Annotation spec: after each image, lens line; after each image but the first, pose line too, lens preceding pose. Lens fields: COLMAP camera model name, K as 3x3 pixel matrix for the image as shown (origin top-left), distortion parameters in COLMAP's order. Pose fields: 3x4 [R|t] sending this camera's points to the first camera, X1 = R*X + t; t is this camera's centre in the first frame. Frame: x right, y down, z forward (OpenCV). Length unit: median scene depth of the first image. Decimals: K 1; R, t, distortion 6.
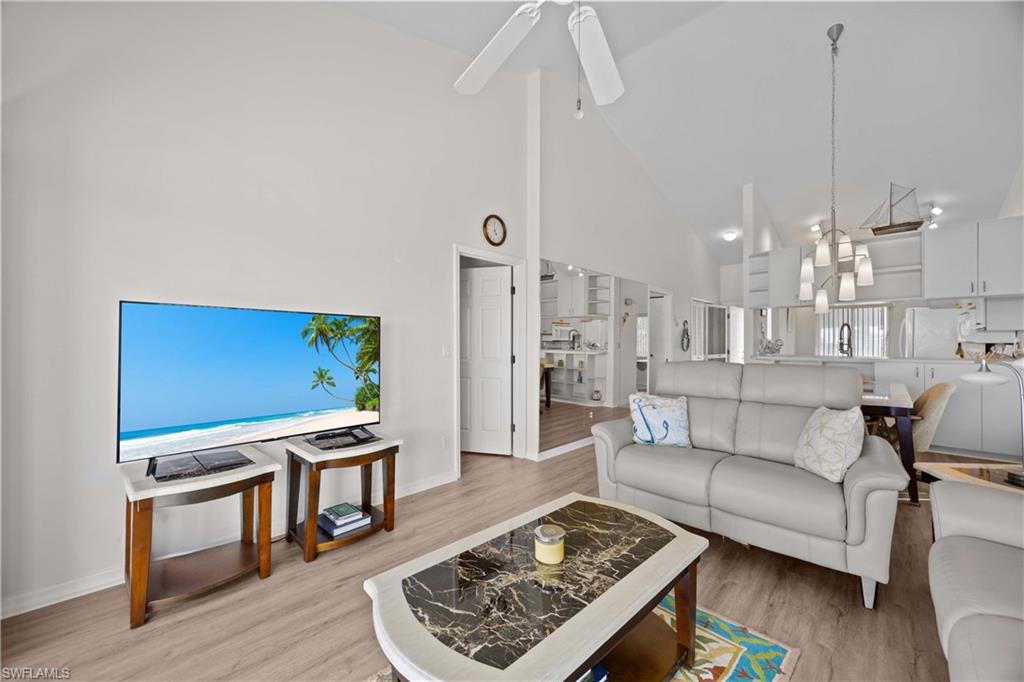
lens RADIAL K [[393.5, 0, 516.7], [0, 393.5, 337.4], [0, 0, 1]] dist [-0.010921, -0.000053]
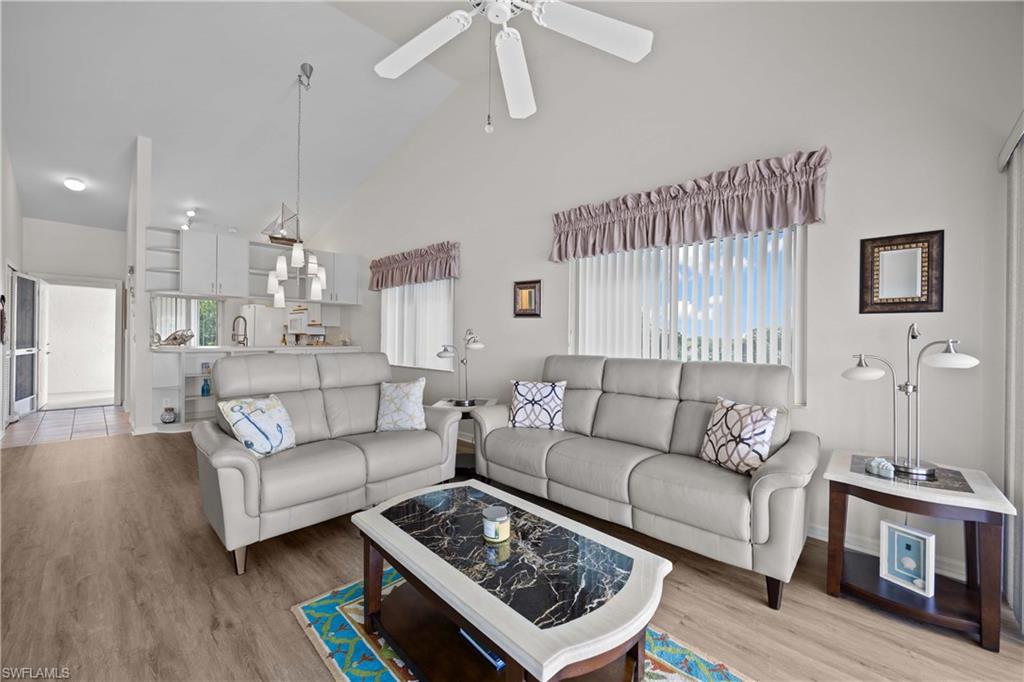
lens RADIAL K [[393.5, 0, 516.7], [0, 393.5, 337.4], [0, 0, 1]] dist [-0.010921, -0.000053]
pose [[-0.011161, -0.002612, 0.999934, -0.942973], [-0.024746, 0.999691, 0.002335, 0.010392], [-0.999631, -0.024718, -0.011222, 0.920020]]
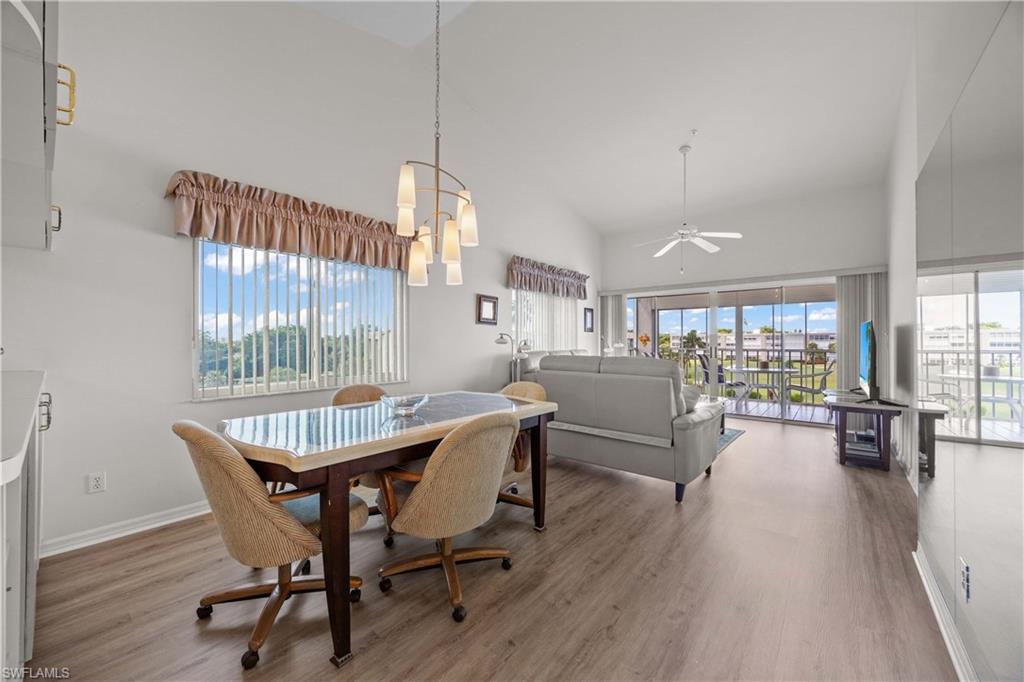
lens RADIAL K [[393.5, 0, 516.7], [0, 393.5, 337.4], [0, 0, 1]] dist [-0.010921, -0.000053]
pose [[-0.995398, -0.010327, -0.095269, 1.917757], [-0.009356, 0.999900, -0.010638, 0.016863], [0.095369, -0.009698, -0.995395, 4.297867]]
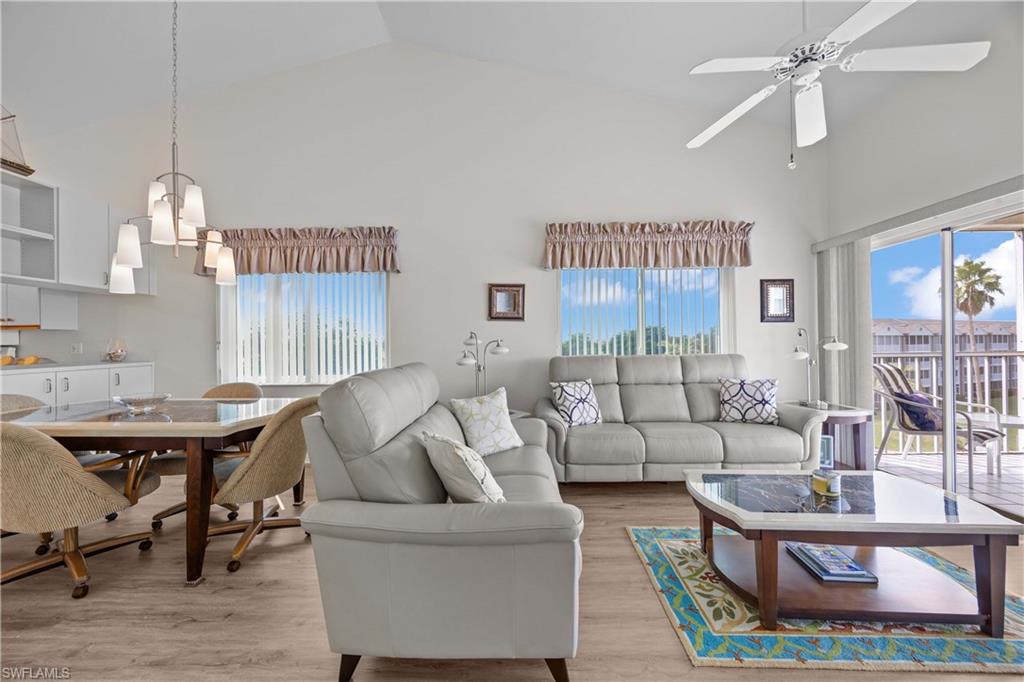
lens RADIAL K [[377.5, 0, 510.1], [0, 377.5, 342.2], [0, 0, 1]] dist [-0.000199, -0.000072]
pose [[-0.675663, 0.004937, 0.737194, -0.137868], [-0.001308, 0.999968, -0.007896, 0.045387], [-0.737209, -0.006299, -0.675635, 2.582361]]
